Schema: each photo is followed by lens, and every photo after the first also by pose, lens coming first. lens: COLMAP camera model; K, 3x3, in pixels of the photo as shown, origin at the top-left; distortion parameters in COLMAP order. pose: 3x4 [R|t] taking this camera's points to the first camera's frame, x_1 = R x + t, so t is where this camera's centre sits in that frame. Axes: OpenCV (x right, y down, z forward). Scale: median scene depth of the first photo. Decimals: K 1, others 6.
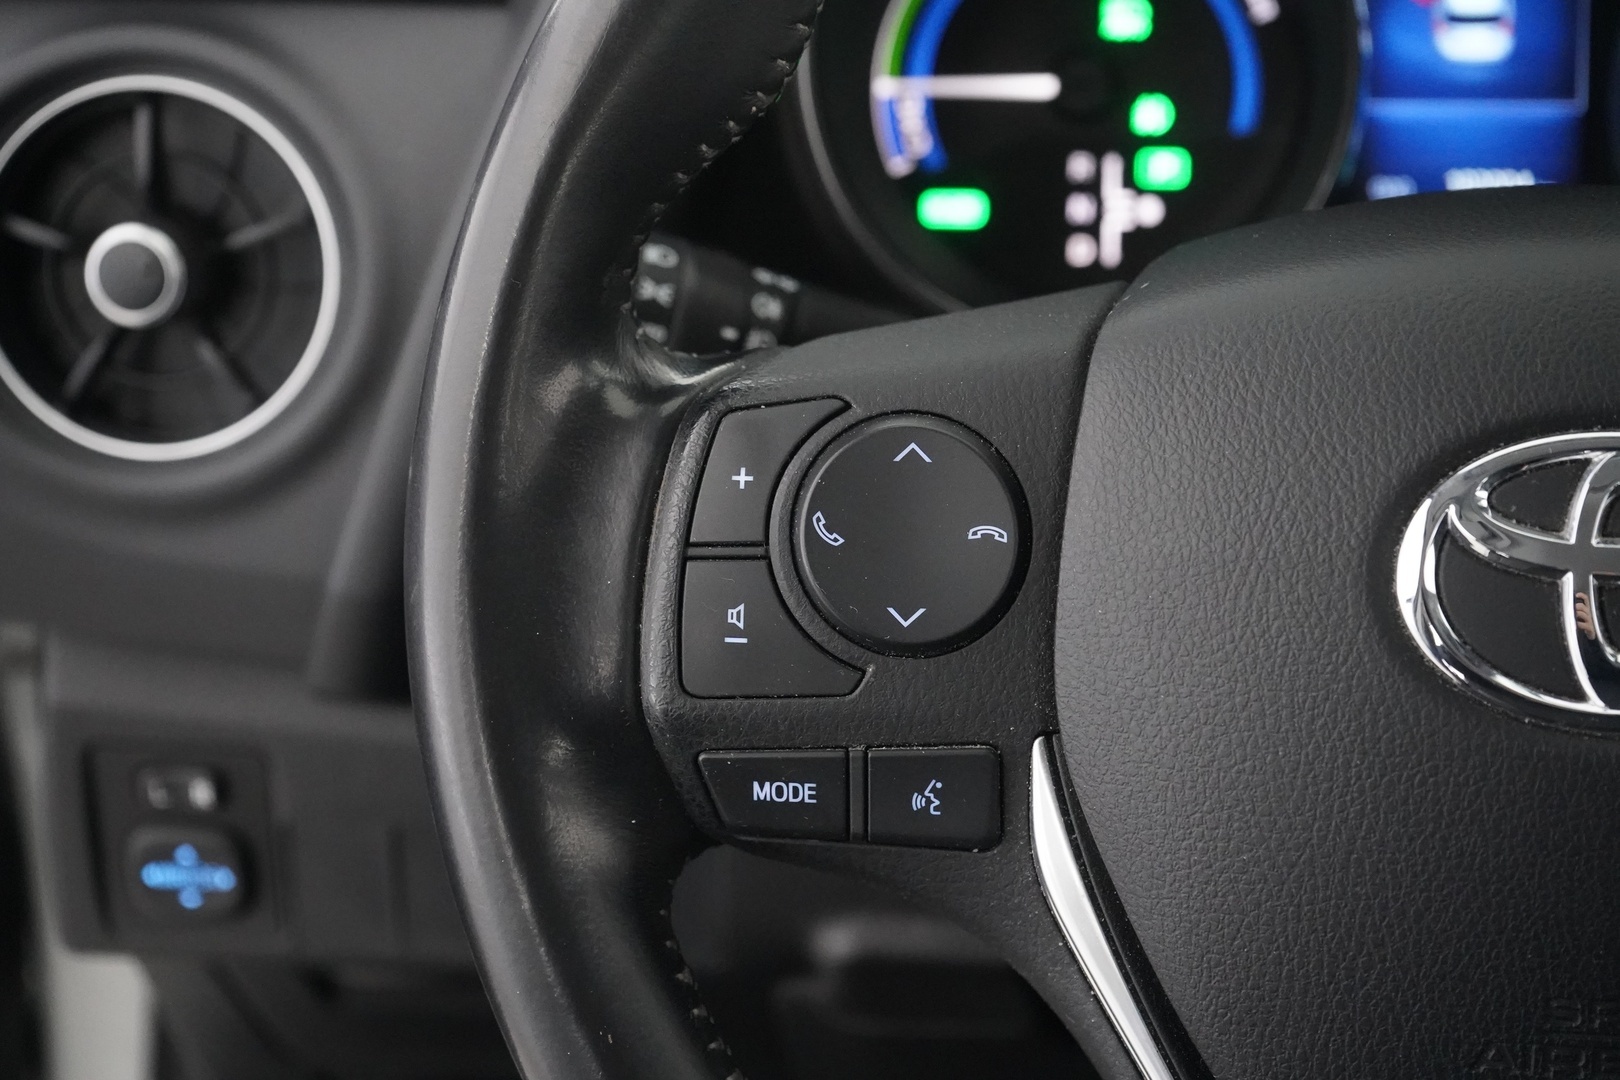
lens RADIAL K [[3027.8, 0, 810.0], [0, 3027.8, 540.0], [0, 0, 1]] dist [-0.036118, 0.070876]
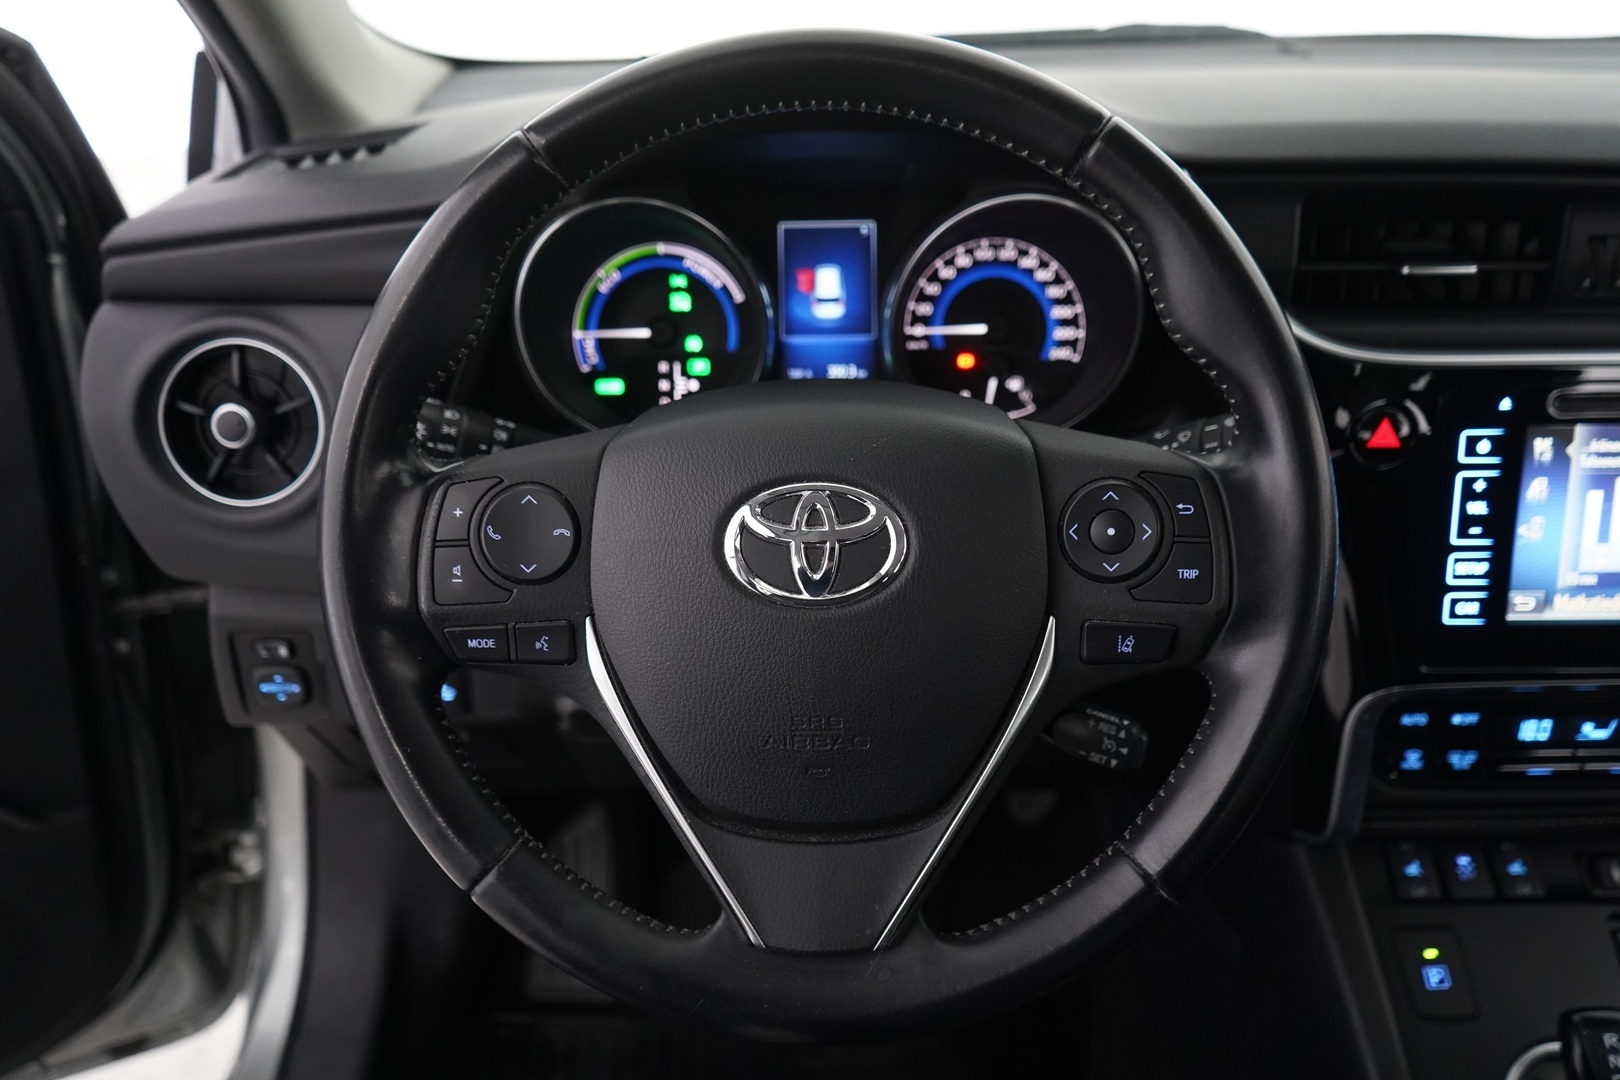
lens RADIAL K [[1387.2, 0, 810.0], [0, 1387.2, 540.0], [0, 0, 1]] dist [-0.004305, 0.009593]
pose [[0.996036, -0.032404, 0.082835, 0.134248], [0.030992, 0.999353, 0.018271, -0.008299], [-0.083374, -0.015631, 0.996396, -0.089104]]
